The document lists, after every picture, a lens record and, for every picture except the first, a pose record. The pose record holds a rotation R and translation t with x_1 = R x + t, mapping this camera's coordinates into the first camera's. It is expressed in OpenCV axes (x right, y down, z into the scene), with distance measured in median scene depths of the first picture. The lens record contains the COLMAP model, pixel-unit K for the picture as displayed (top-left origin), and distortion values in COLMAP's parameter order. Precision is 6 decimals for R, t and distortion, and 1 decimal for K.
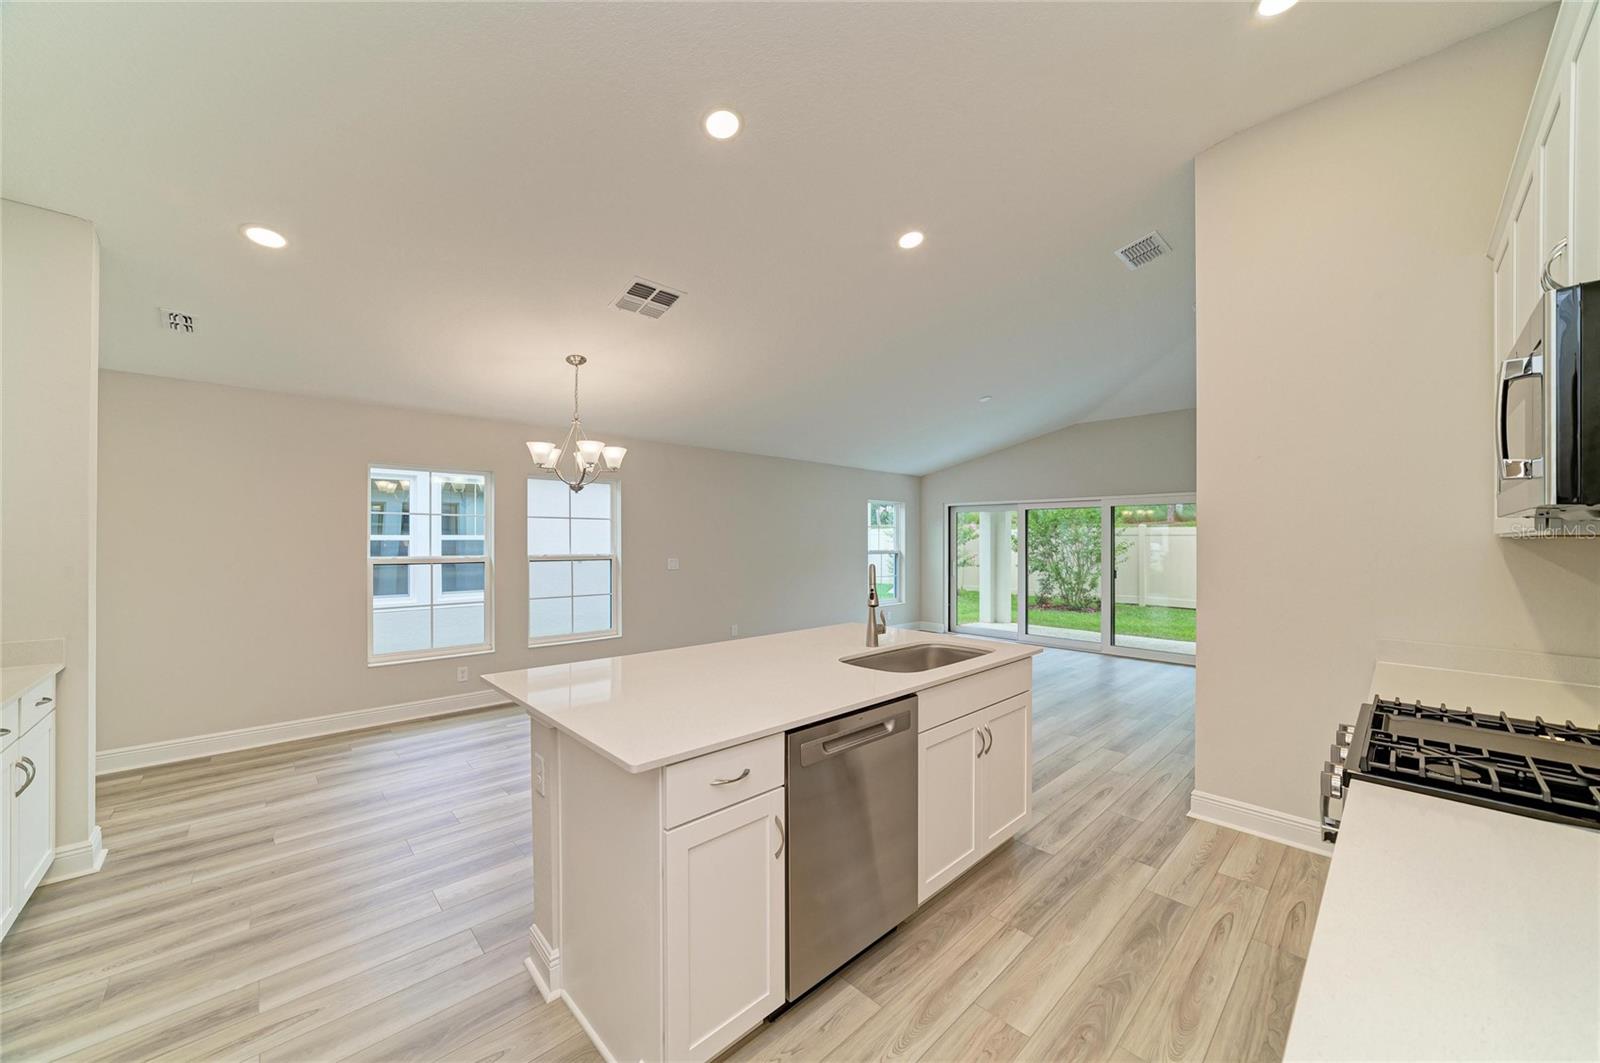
lens RADIAL K [[579.8, 0, 813.6], [0, 579.8, 541.3], [0, 0, 1]] dist [-0.013935, 0.003655]
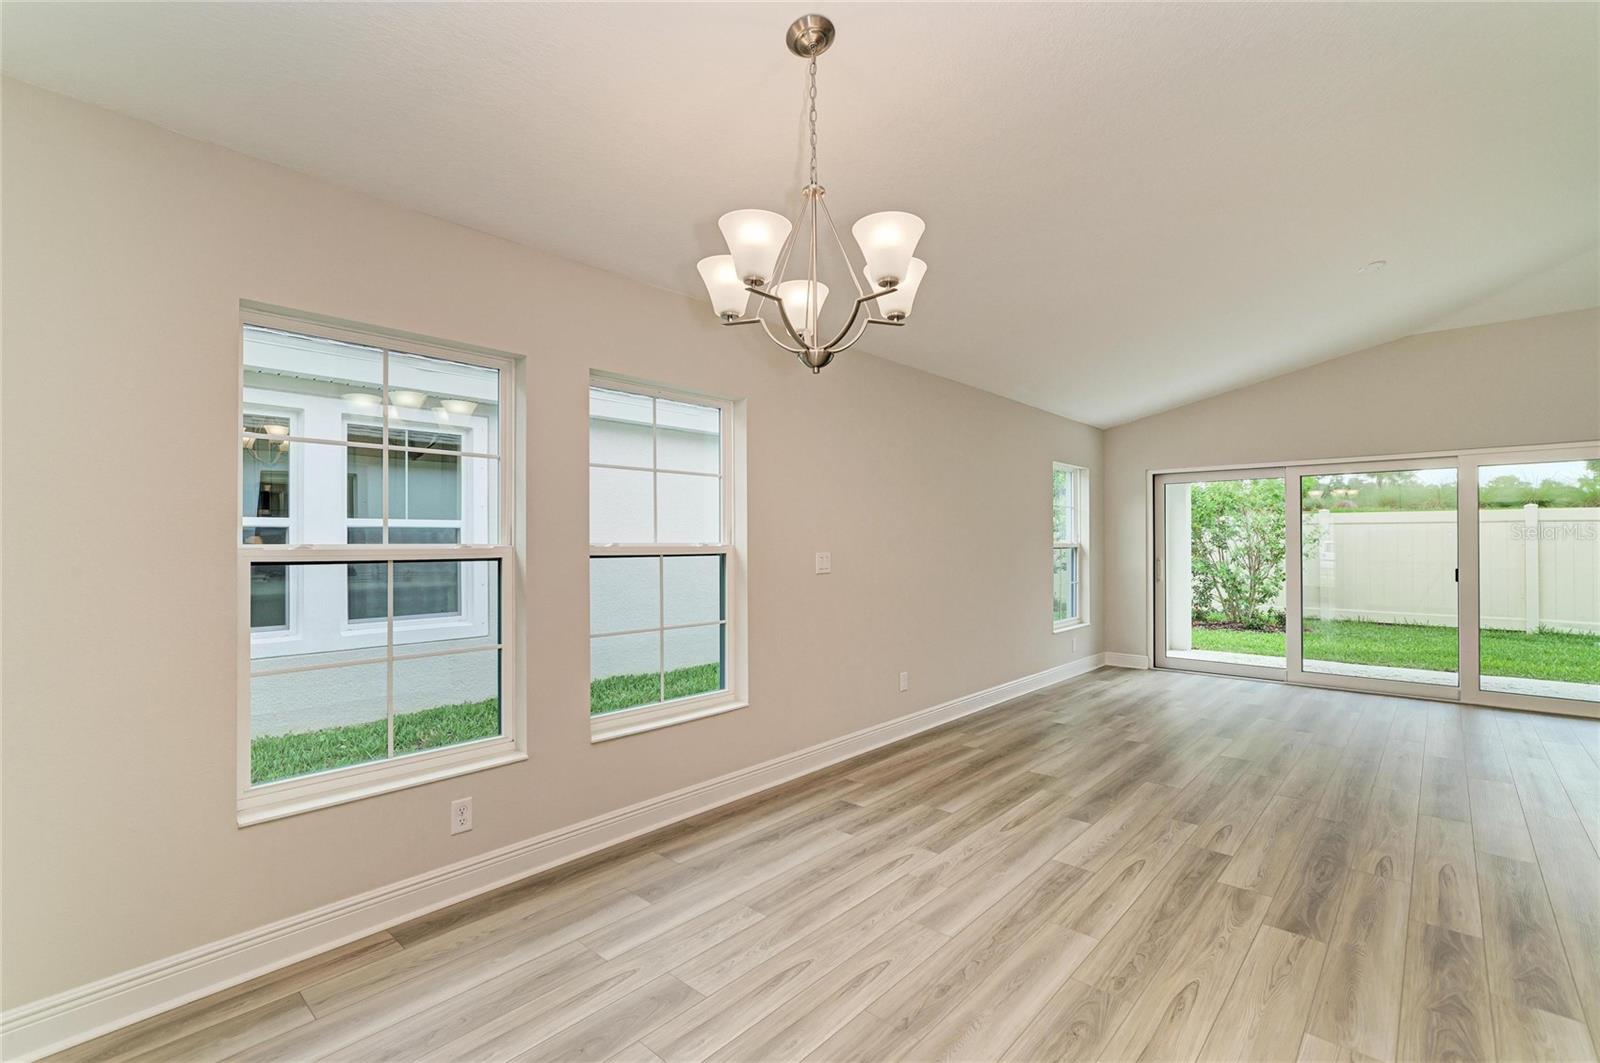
lens RADIAL K [[700.0, 0, 815.4], [0, 700.0, 542.3], [0, 0, 1]] dist [-0.000601, 0.000453]
pose [[0.997397, -0.004080, 0.071986, -0.157491], [0.004022, 0.999991, 0.000946, 0.010268], [-0.071989, -0.000654, 0.997405, 0.187905]]
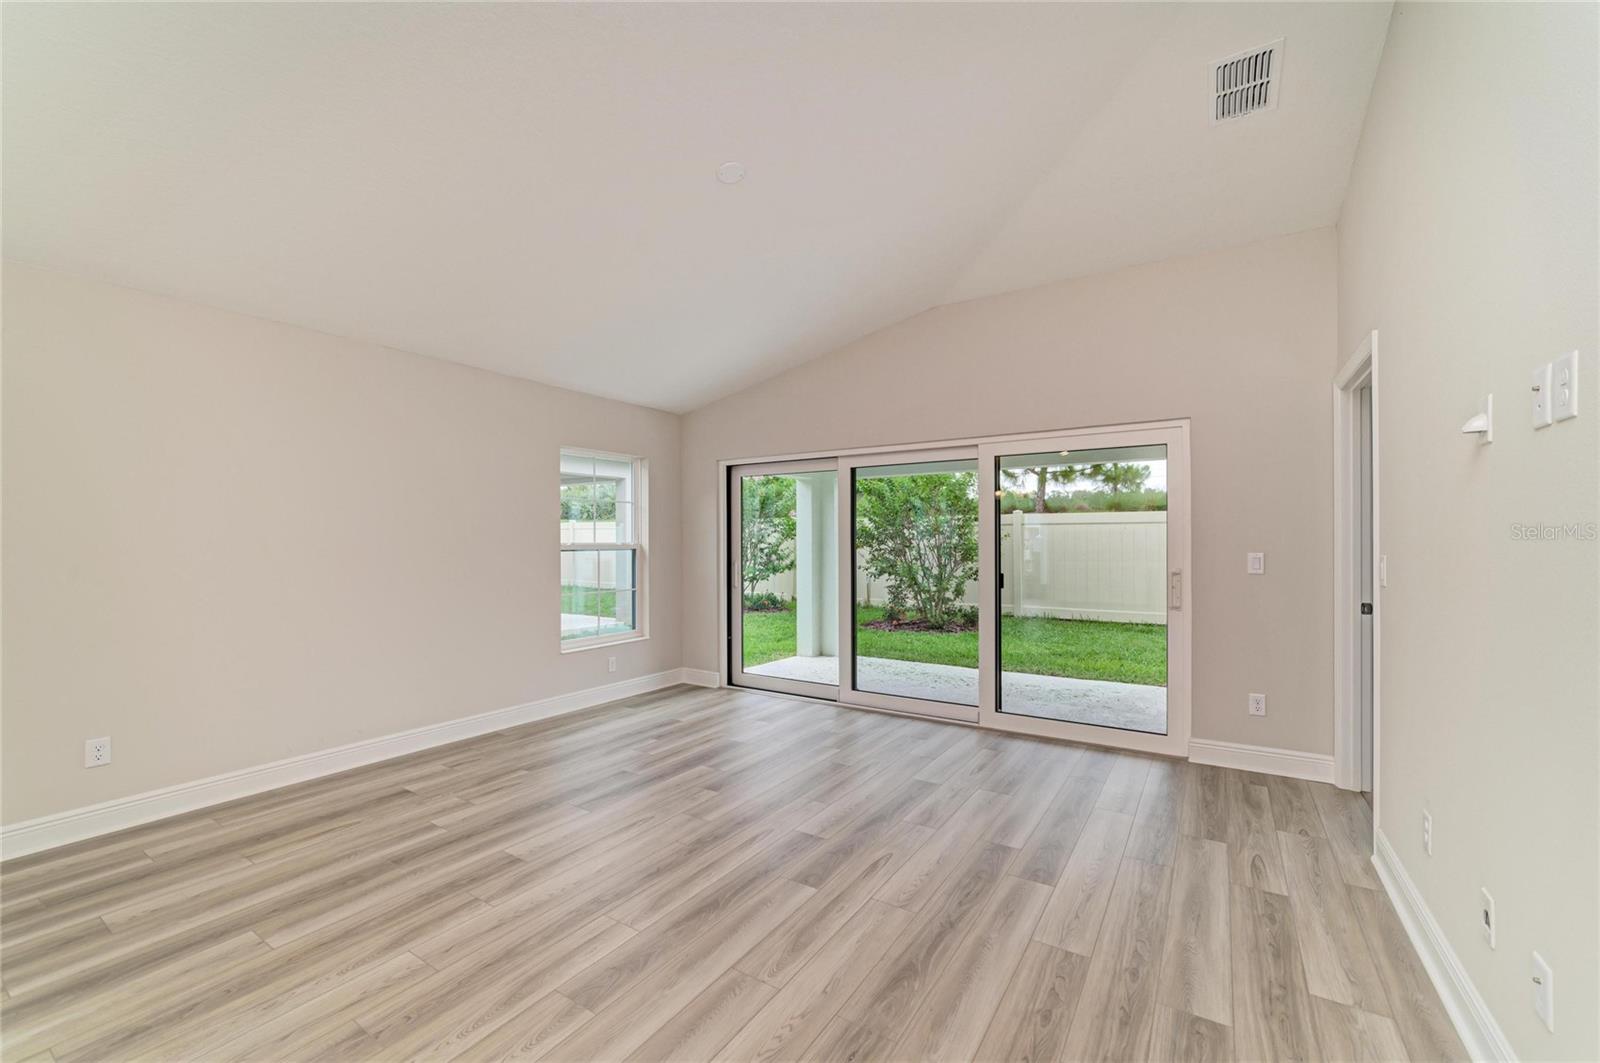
lens RADIAL K [[635.5, 0, 809.0], [0, 635.5, 518.7], [0, 0, 1]] dist [-0.010247, 0.002778]
pose [[0.974483, 0.000222, 0.224459, 0.132513], [0.008338, 0.999274, -0.037188, 0.012521], [-0.224304, 0.038111, 0.973774, 0.284379]]
